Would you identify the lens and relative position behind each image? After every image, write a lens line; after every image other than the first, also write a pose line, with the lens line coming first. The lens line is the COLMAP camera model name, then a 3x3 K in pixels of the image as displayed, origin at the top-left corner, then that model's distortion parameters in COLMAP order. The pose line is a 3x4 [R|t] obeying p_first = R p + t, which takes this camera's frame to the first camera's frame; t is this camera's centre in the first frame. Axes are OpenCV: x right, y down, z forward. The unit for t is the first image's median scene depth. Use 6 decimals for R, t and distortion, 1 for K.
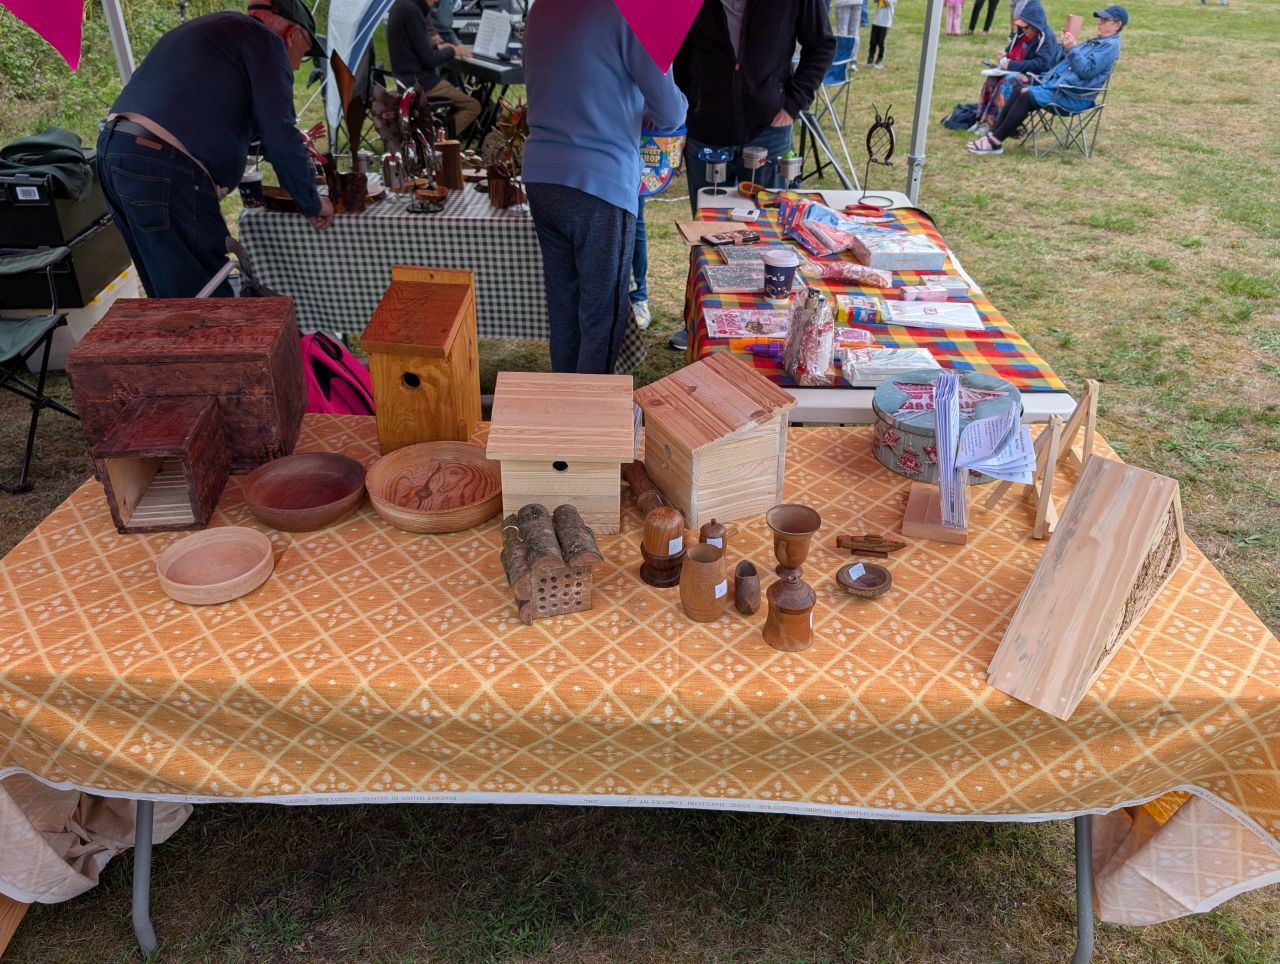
lens RADIAL K [[891.2, 0, 643.2], [0, 891.2, 482.0], [0, 0, 1]] dist [-0.002722, -0.006250]
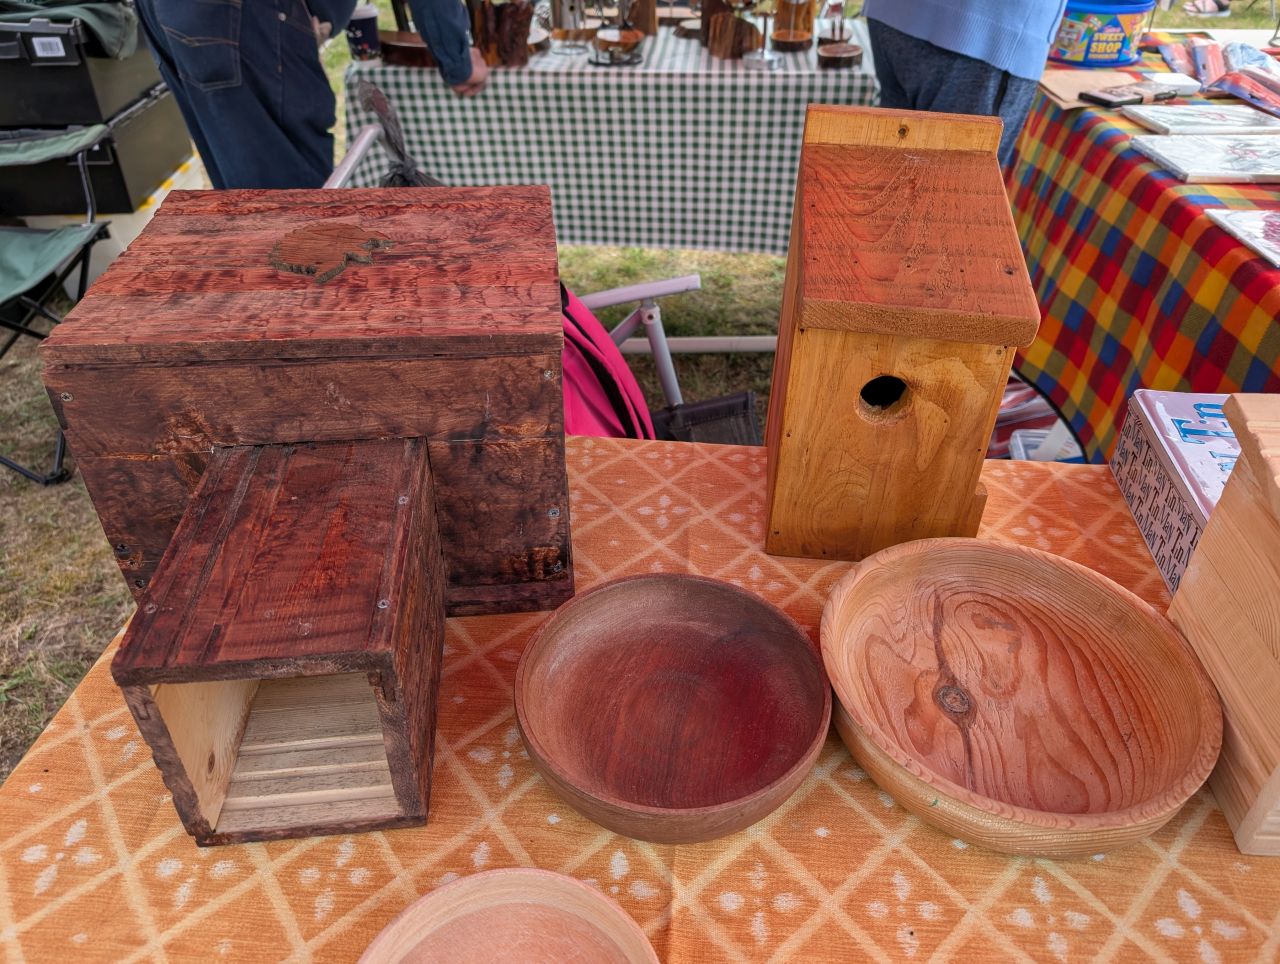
lens RADIAL K [[891.2, 0, 635.1], [0, 891.2, 483.9], [0, 0, 1]] dist [-0.002722, -0.006250]
pose [[0.997526, 0.018219, -0.067898, -0.183713], [-0.011217, 0.994709, 0.102117, -0.060509], [0.069400, -0.101102, 0.992453, 0.314188]]
